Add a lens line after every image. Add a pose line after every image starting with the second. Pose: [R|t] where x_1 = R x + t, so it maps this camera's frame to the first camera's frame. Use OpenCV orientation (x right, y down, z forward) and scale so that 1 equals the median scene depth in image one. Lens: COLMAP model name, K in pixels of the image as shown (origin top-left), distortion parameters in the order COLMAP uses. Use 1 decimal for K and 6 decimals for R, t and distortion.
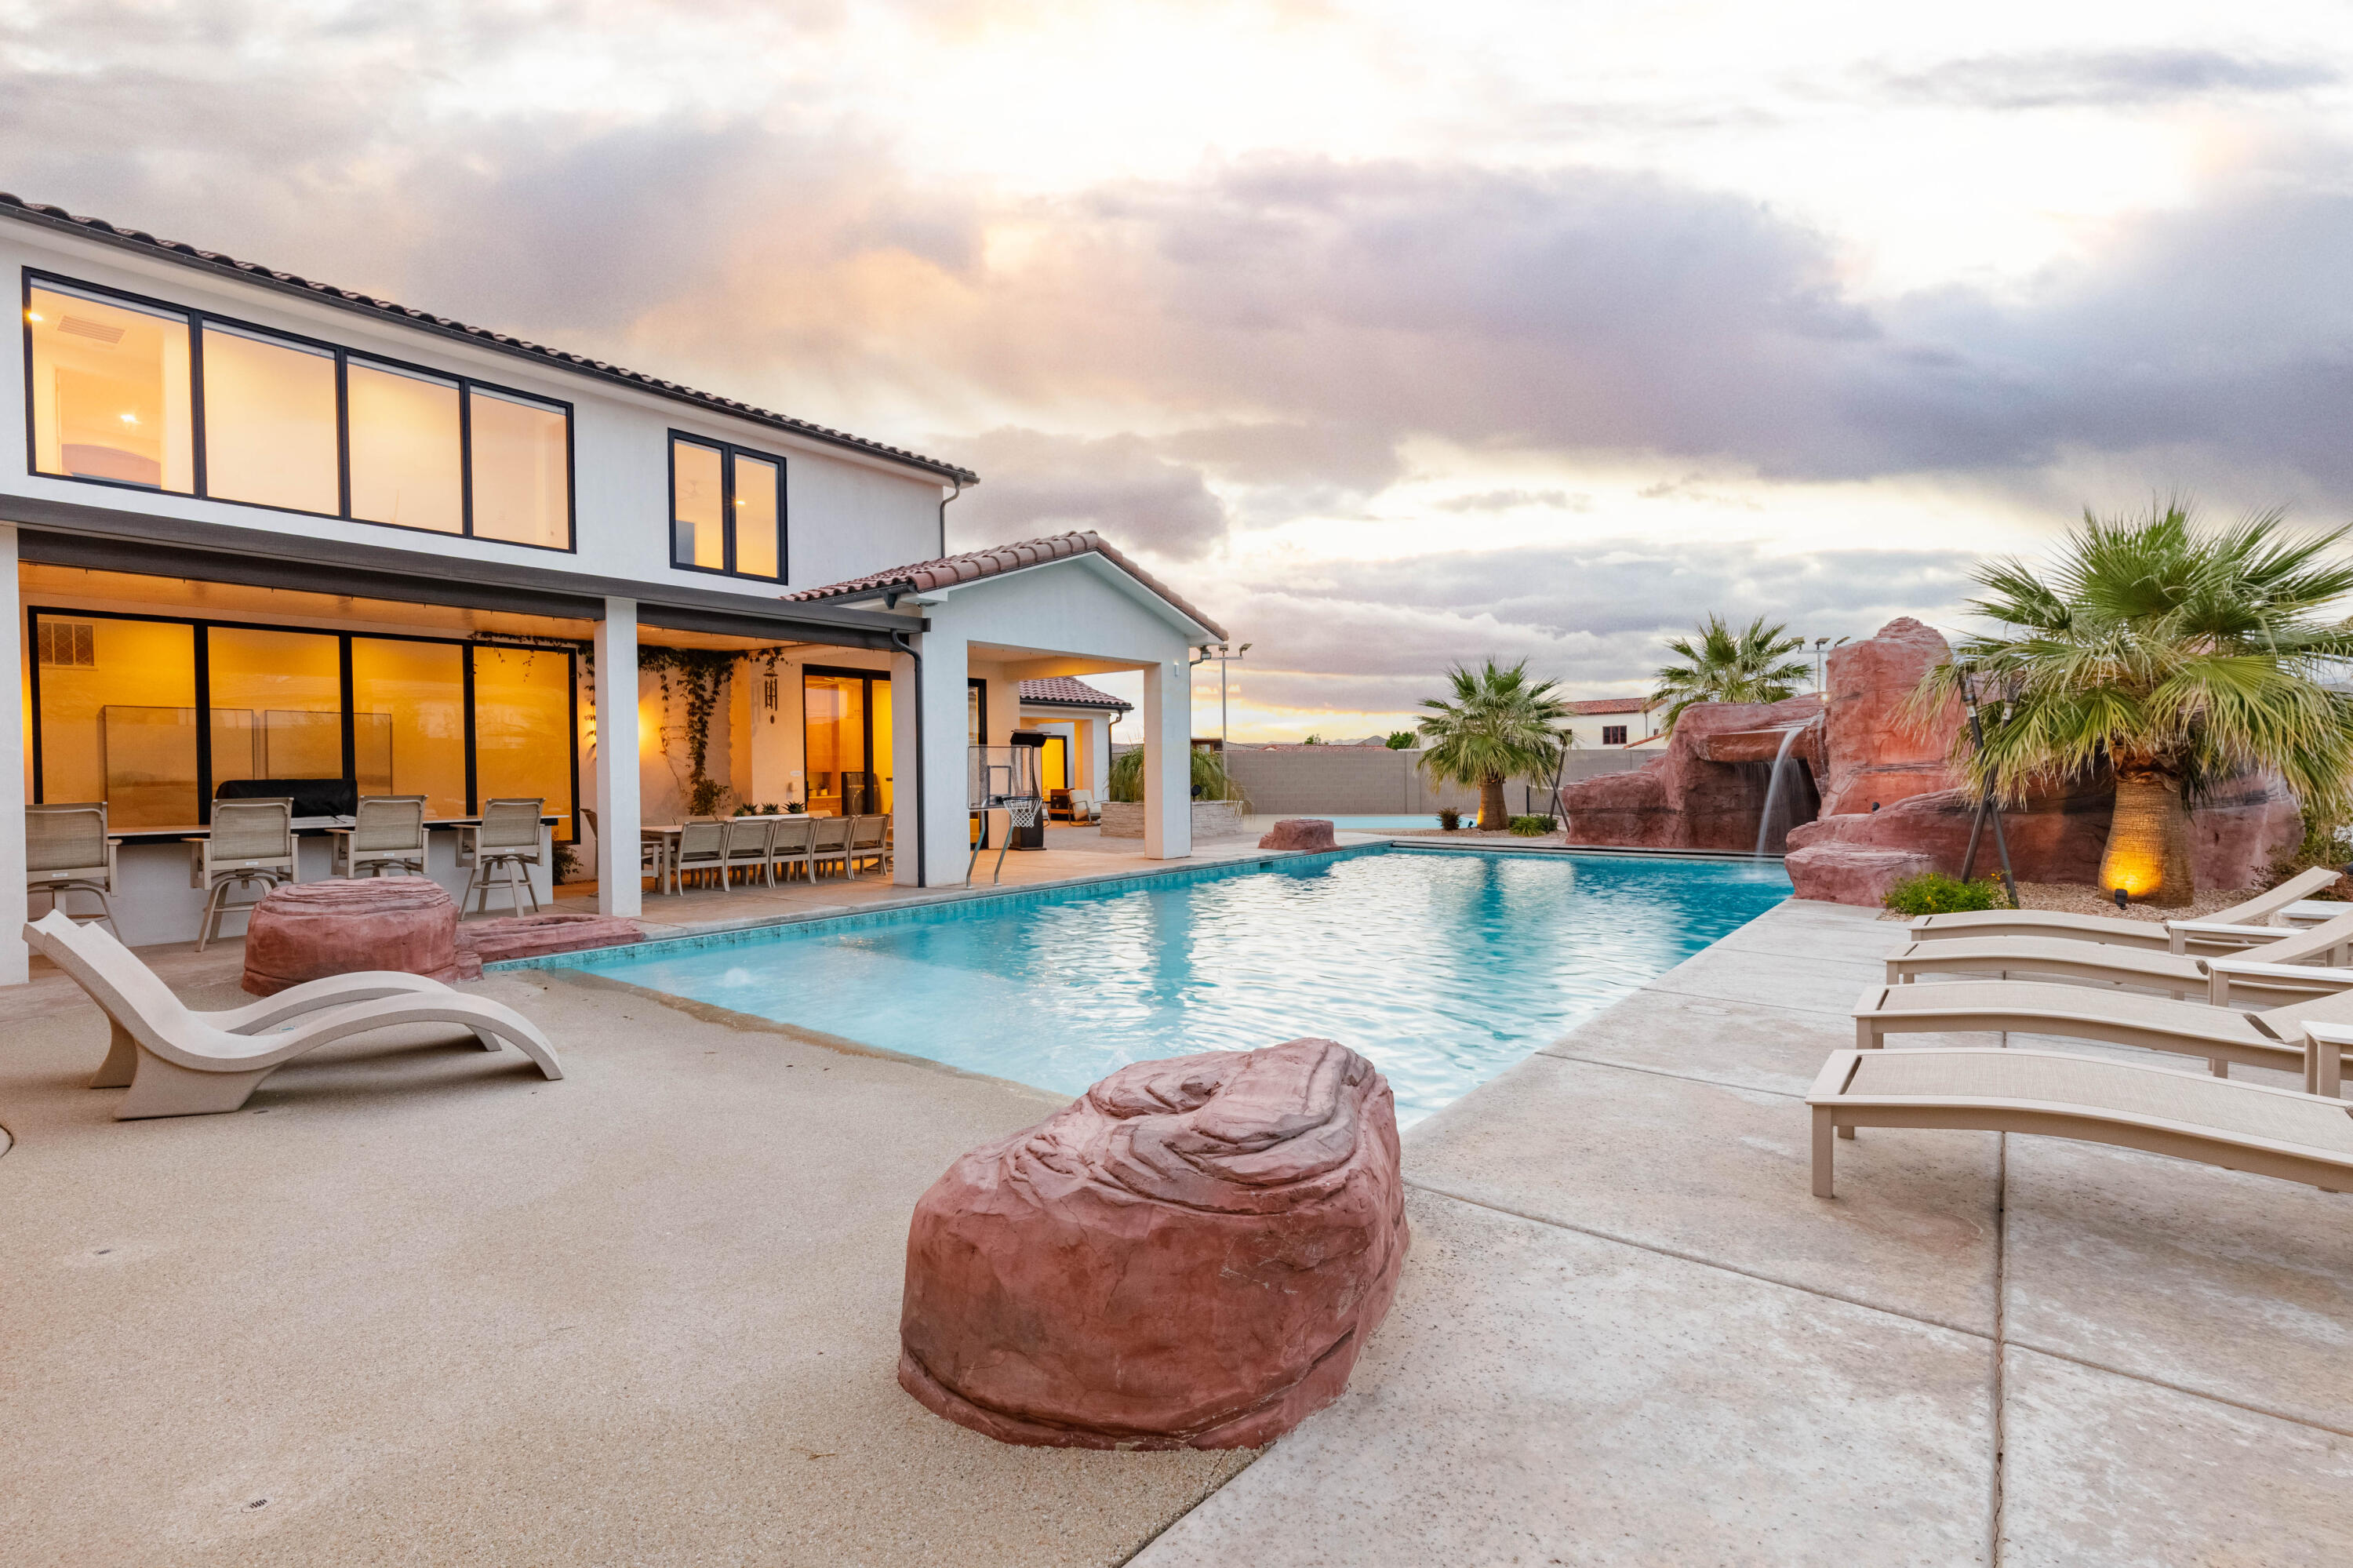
lens RADIAL K [[1049.9, 0, 1182.0], [0, 1049.9, 782.0], [0, 0, 1]] dist [0.007365, -0.001189]
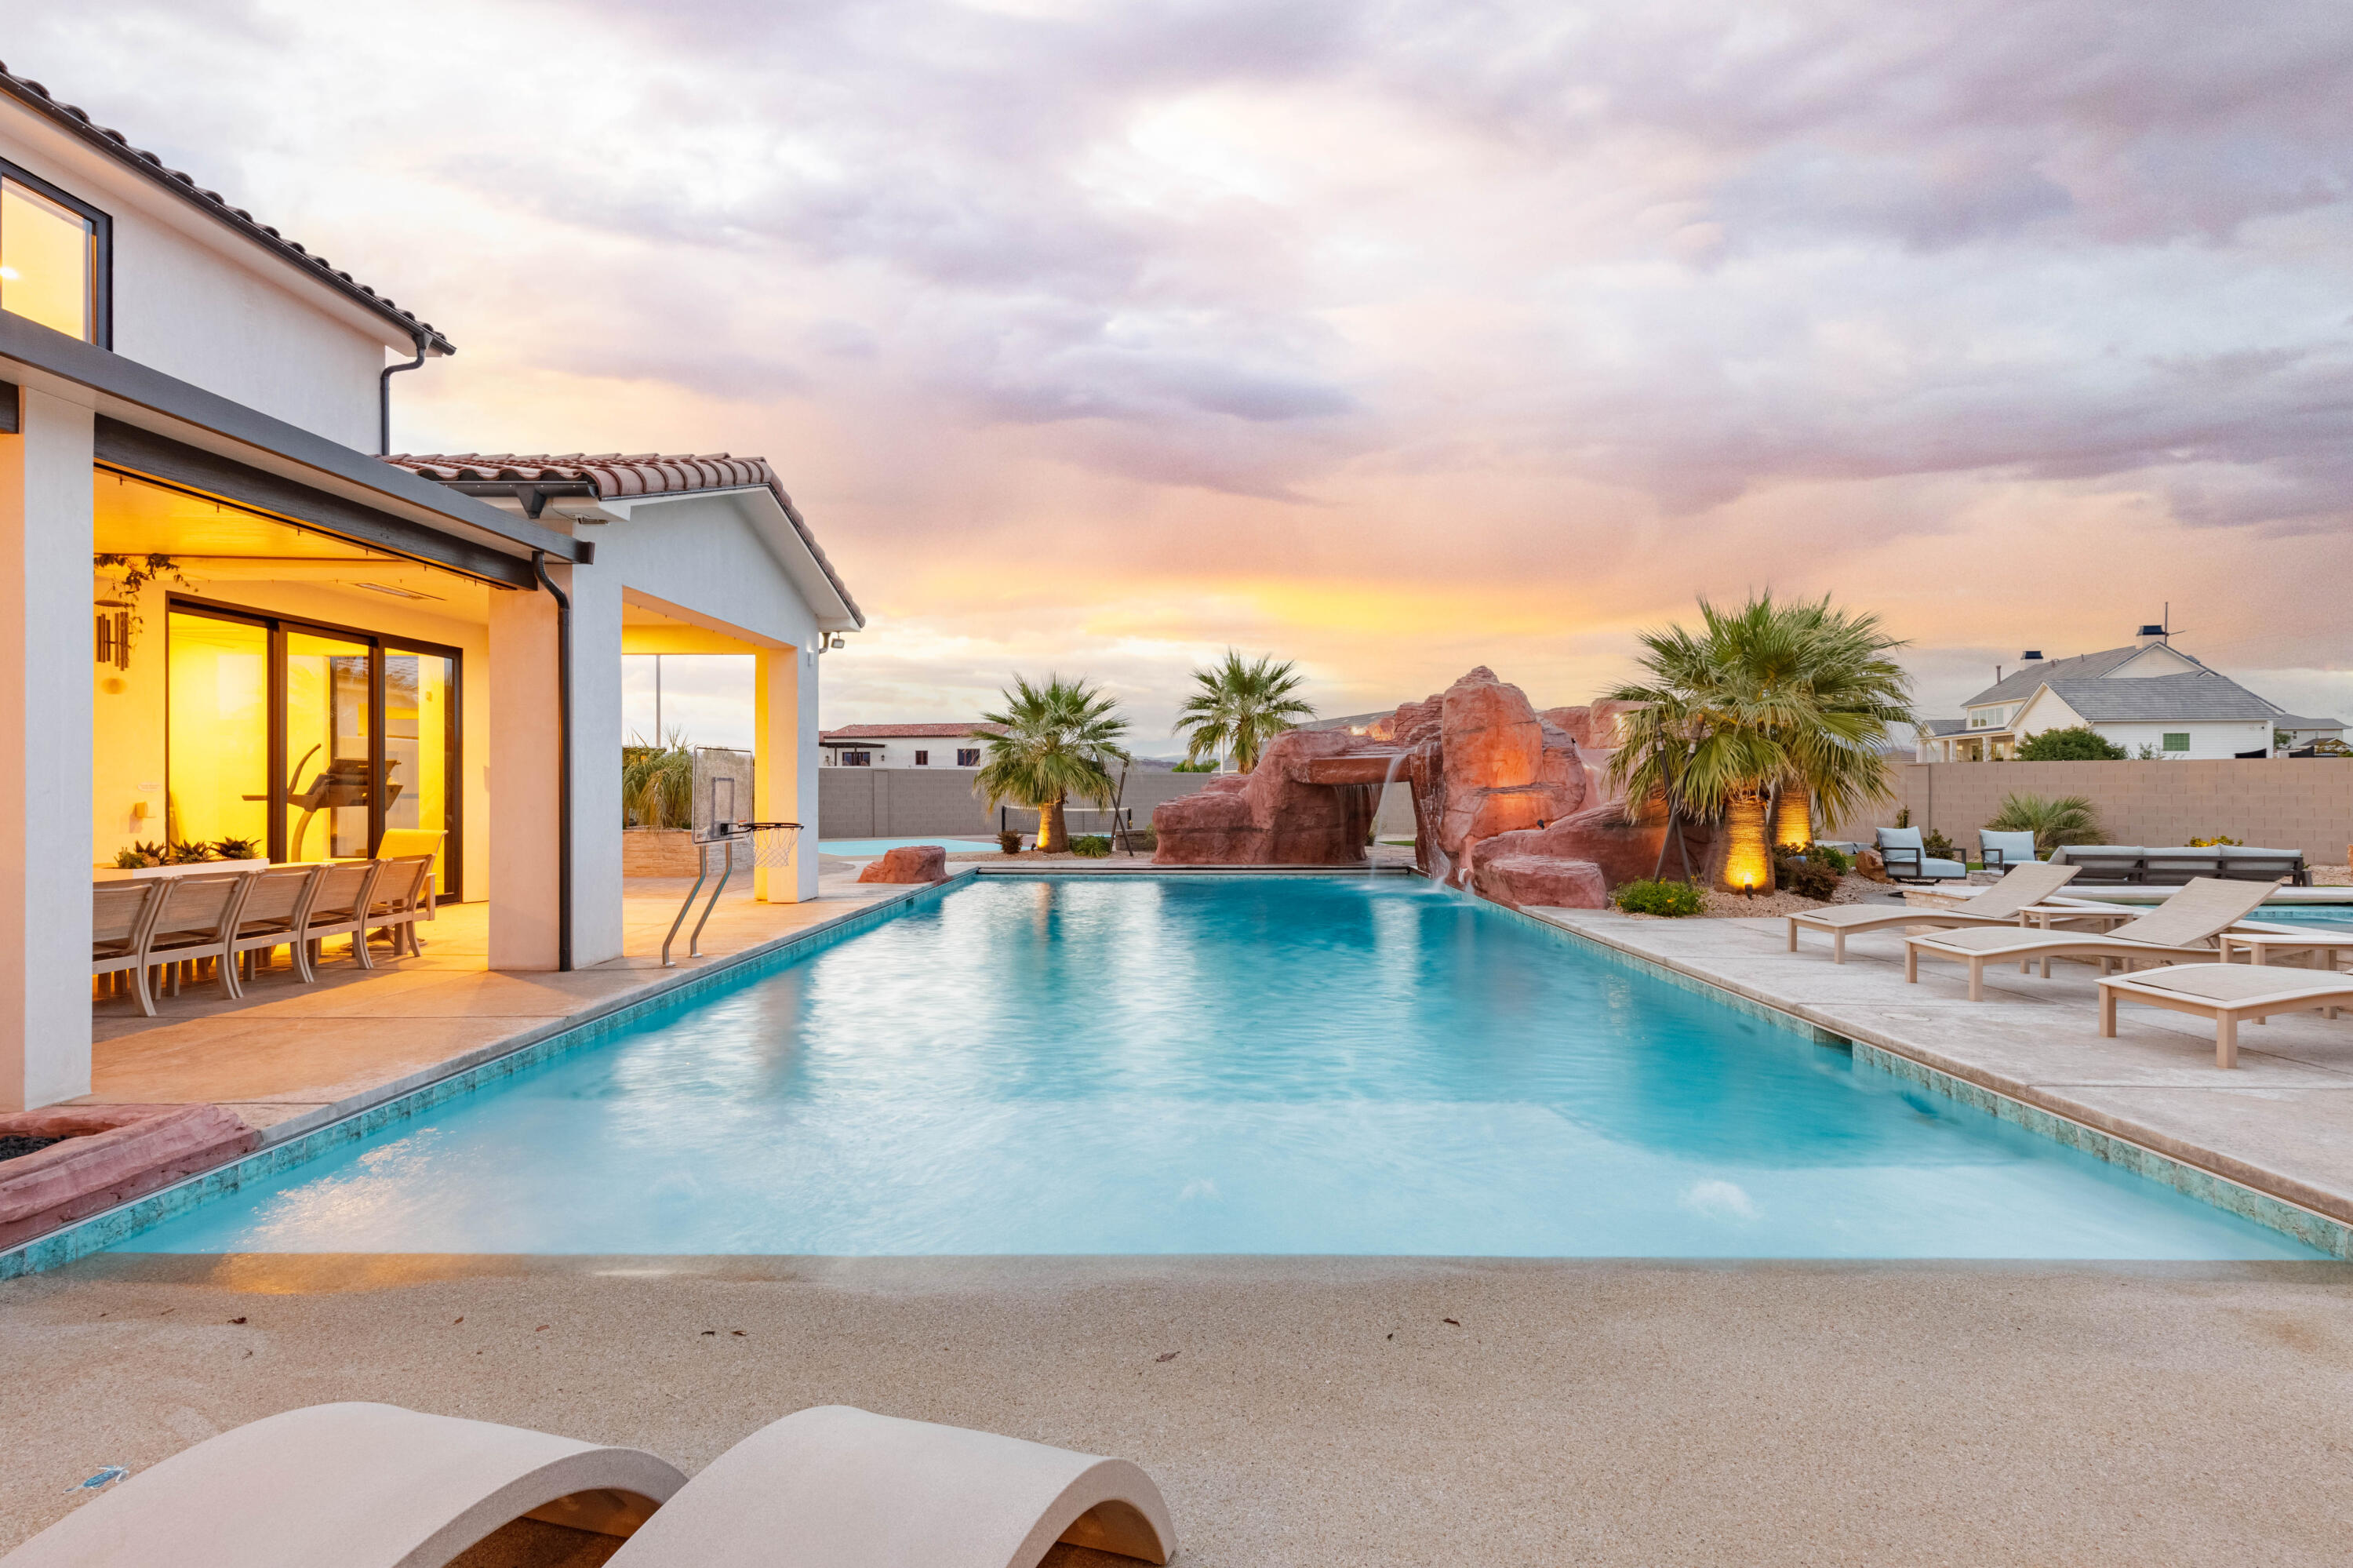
lens RADIAL K [[1049.9, 0, 1180.2], [0, 1049.9, 786.1], [0, 0, 1]] dist [0.007365, -0.001189]
pose [[0.791797, 0.009824, 0.610706, -0.292365], [-0.000142, 0.999874, -0.015900, 0.000333], [-0.610785, 0.012503, 0.791698, 0.238682]]
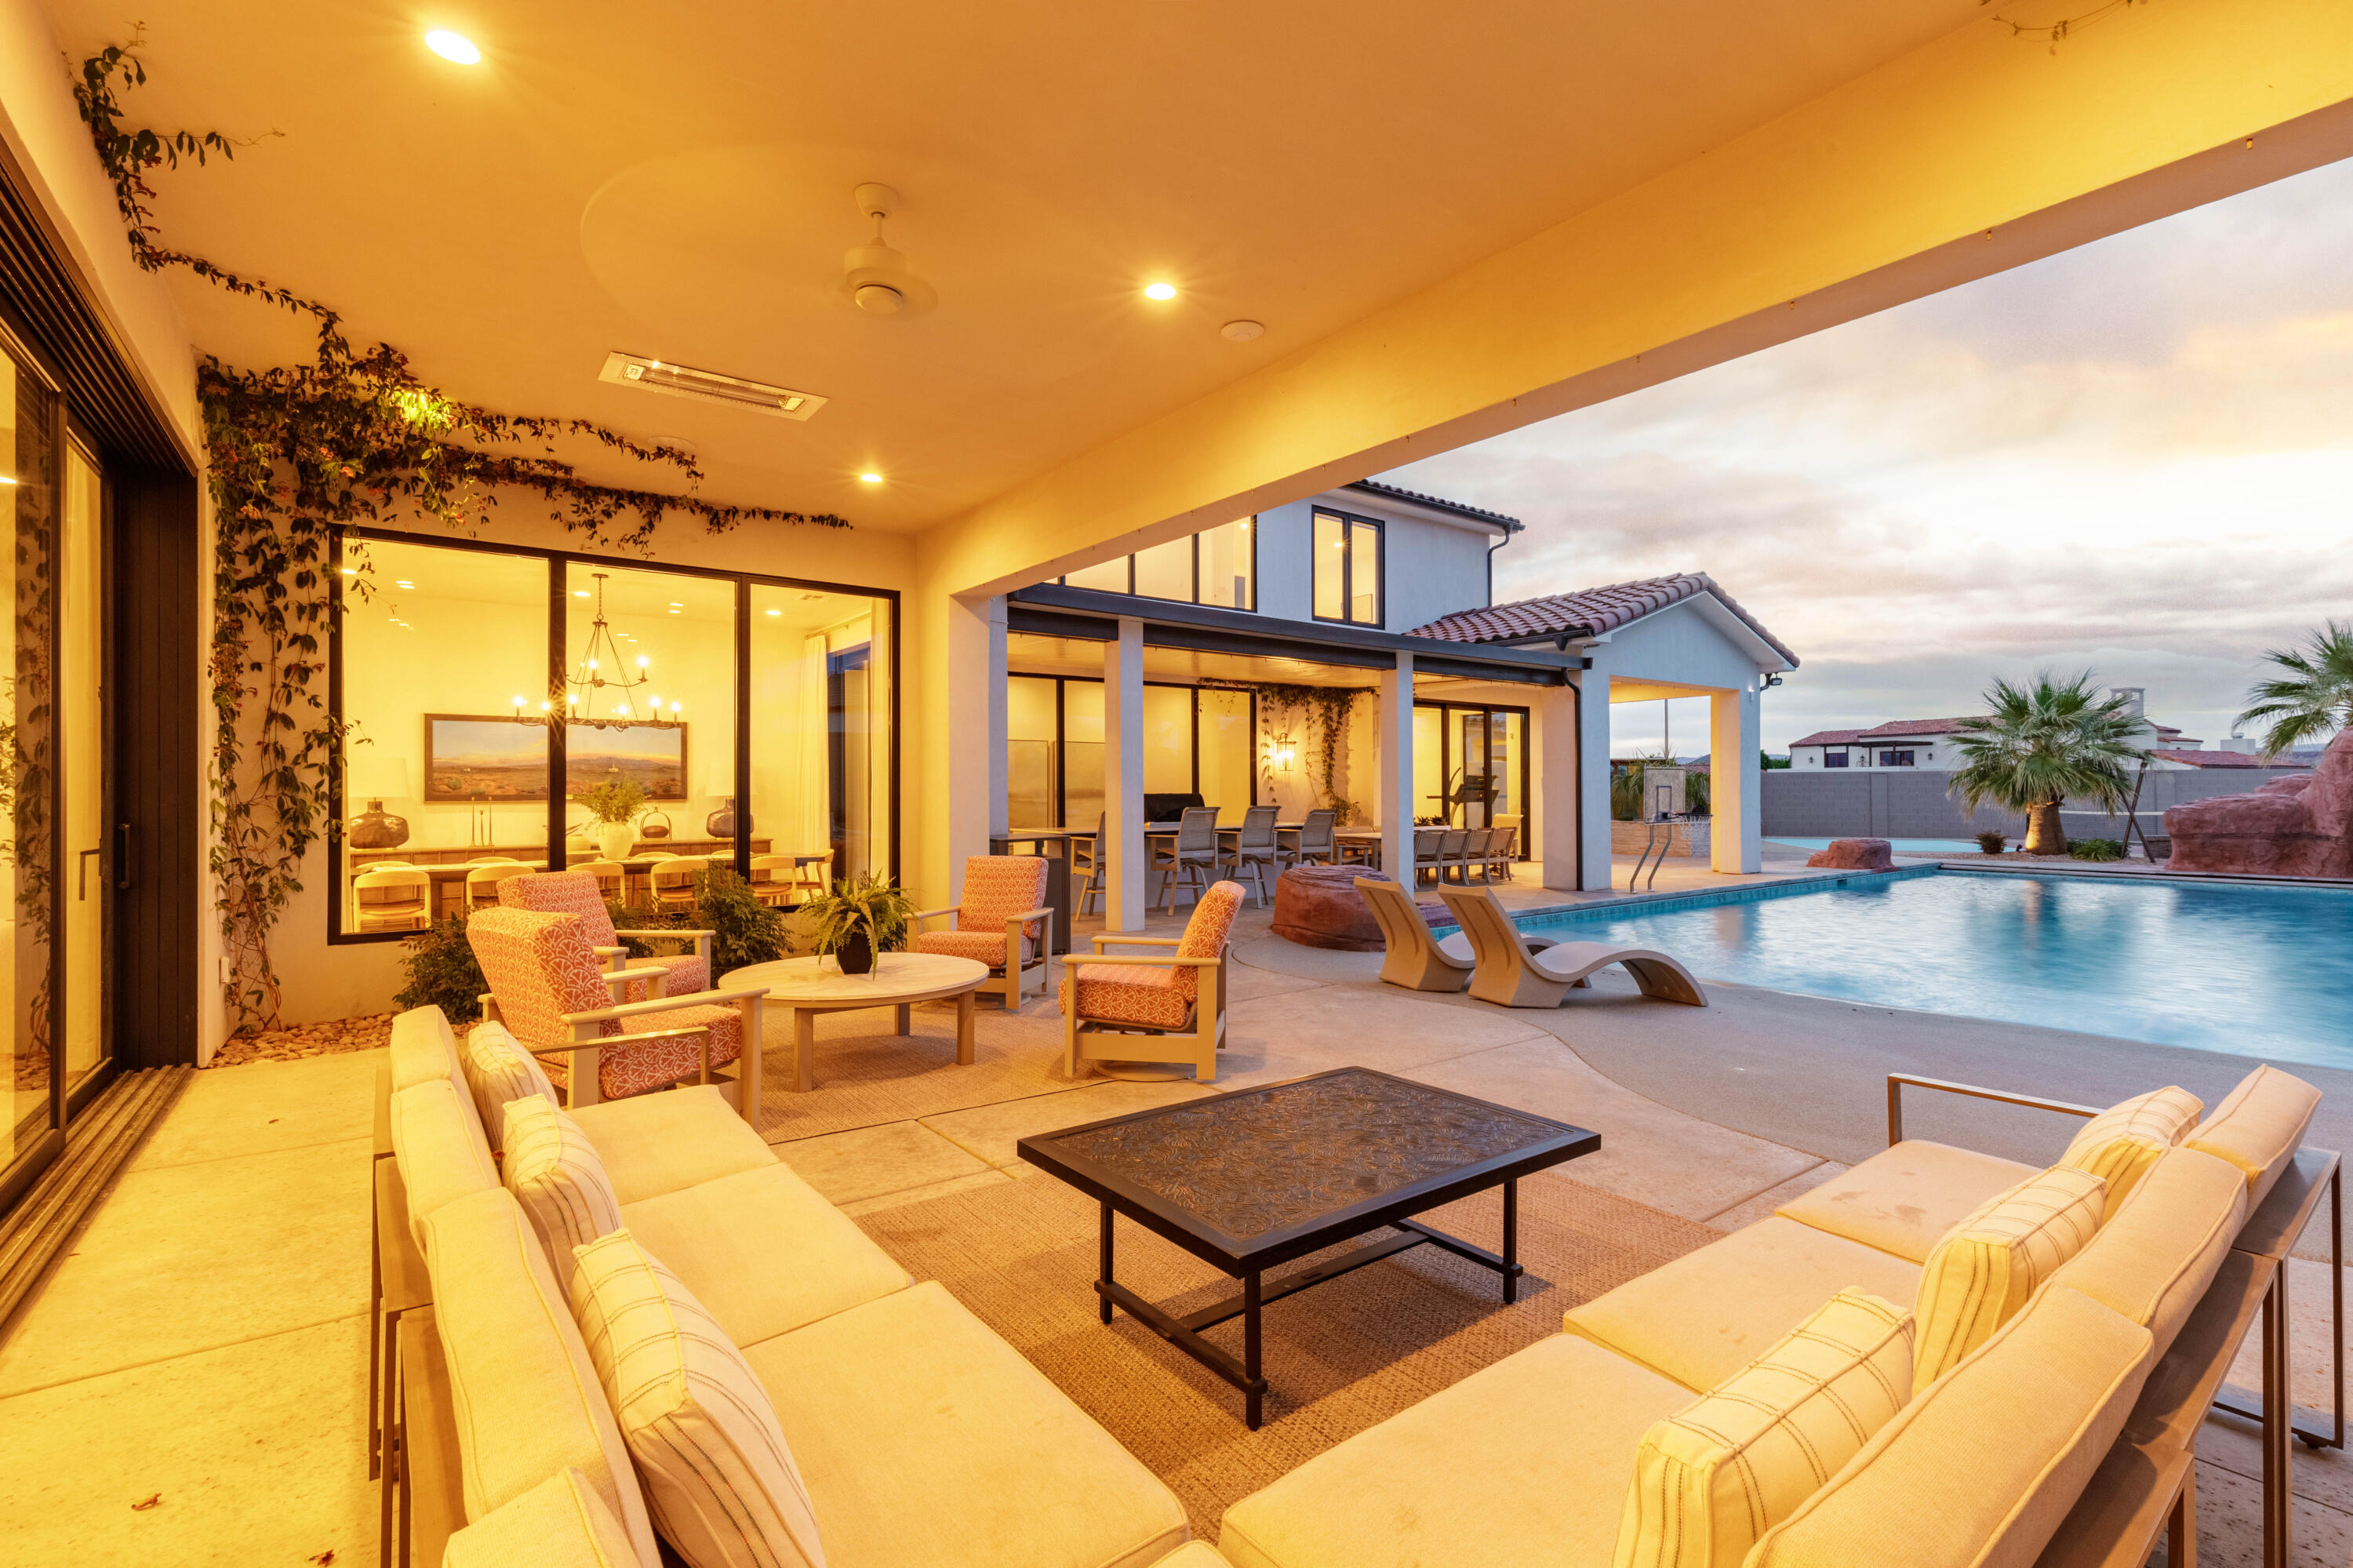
lens RADIAL K [[1049.9, 0, 1183.0], [0, 1049.9, 781.9], [0, 0, 1]] dist [0.007365, -0.001189]
pose [[0.966776, 0.003399, -0.255603, -0.320099], [-0.008288, 0.999803, -0.018051, 0.004657], [0.255491, 0.019570, 0.966613, -0.194631]]
